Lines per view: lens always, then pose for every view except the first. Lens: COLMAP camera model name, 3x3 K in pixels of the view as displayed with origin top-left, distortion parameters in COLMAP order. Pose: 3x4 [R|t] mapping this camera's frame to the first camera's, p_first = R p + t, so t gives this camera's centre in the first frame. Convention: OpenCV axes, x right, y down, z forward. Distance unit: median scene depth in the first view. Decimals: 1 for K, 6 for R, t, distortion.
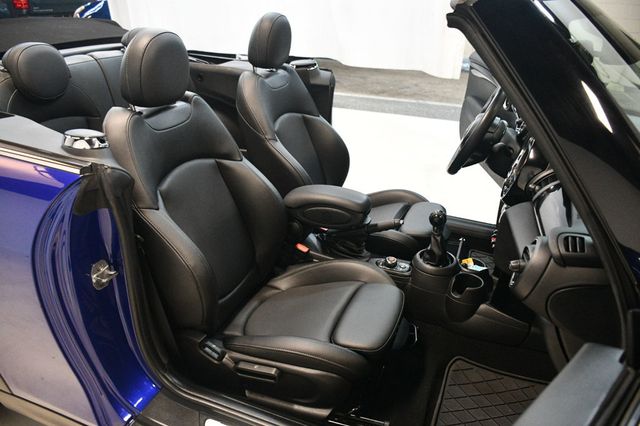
lens RADIAL K [[482.4, 0, 320.0], [0, 482.4, 213.0], [0, 0, 1]] dist [-0.038857, 0.004361]
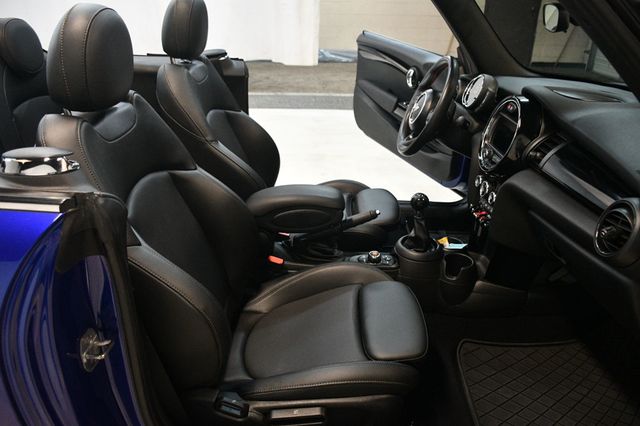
lens RADIAL K [[482.4, 0, 320.0], [0, 482.4, 213.0], [0, 0, 1]] dist [-0.038857, 0.004361]
pose [[0.936278, -0.160294, 0.312552, -0.225591], [0.158671, 0.986851, 0.030800, -0.025881], [-0.313379, 0.020756, 0.949401, 0.154128]]
